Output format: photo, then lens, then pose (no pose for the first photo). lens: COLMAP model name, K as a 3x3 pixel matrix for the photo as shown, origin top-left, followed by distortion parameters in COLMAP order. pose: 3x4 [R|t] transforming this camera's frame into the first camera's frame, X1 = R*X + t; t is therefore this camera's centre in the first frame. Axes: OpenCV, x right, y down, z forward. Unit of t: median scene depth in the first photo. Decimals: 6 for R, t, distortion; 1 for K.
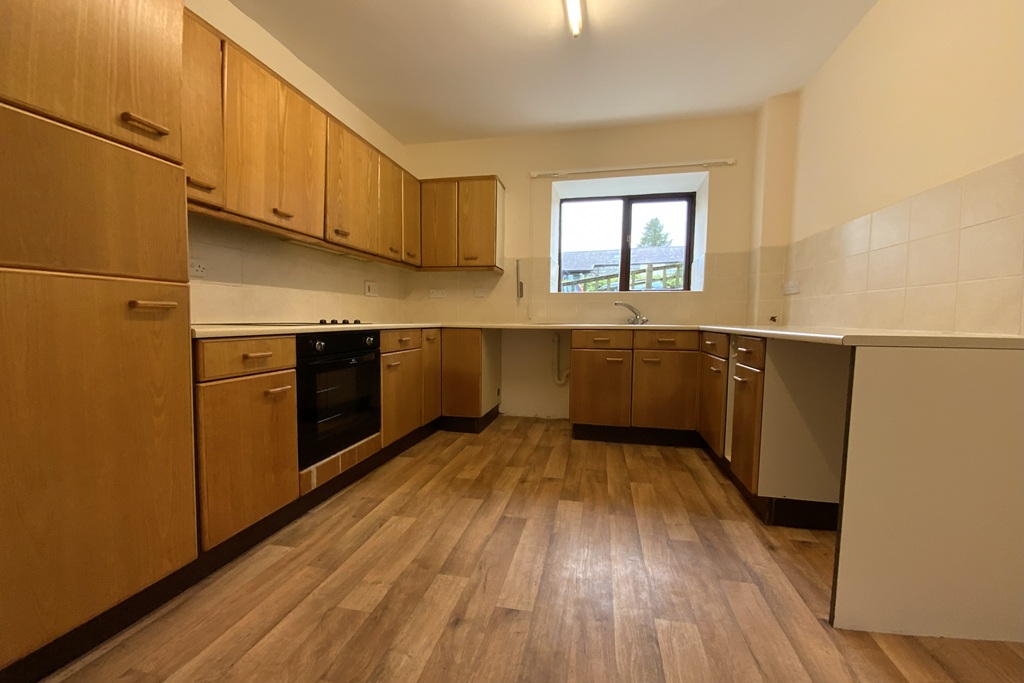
lens RADIAL K [[416.9, 0, 520.2], [0, 416.9, 343.8], [0, 0, 1]] dist [0.008042, -0.011609]
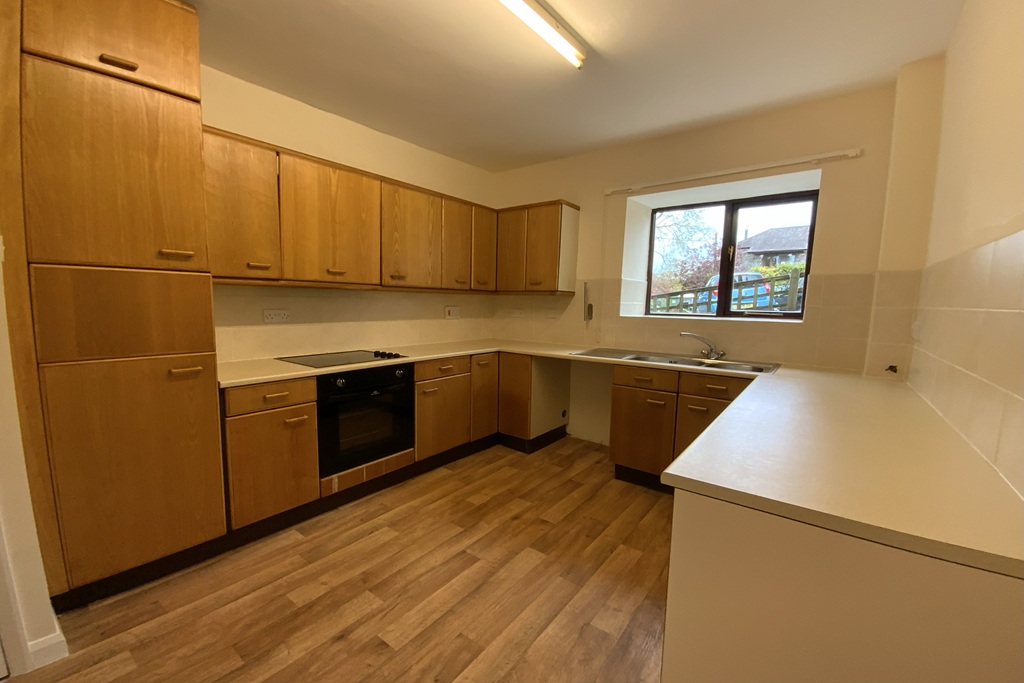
lens RADIAL K [[416.9, 0, 515.4], [0, 416.9, 348.9], [0, 0, 1]] dist [0.008042, -0.011609]
pose [[0.903674, 0.056346, -0.424499, 0.417571], [-0.036803, 0.997857, 0.054107, -0.145964], [0.426638, -0.033272, 0.903810, 0.066114]]
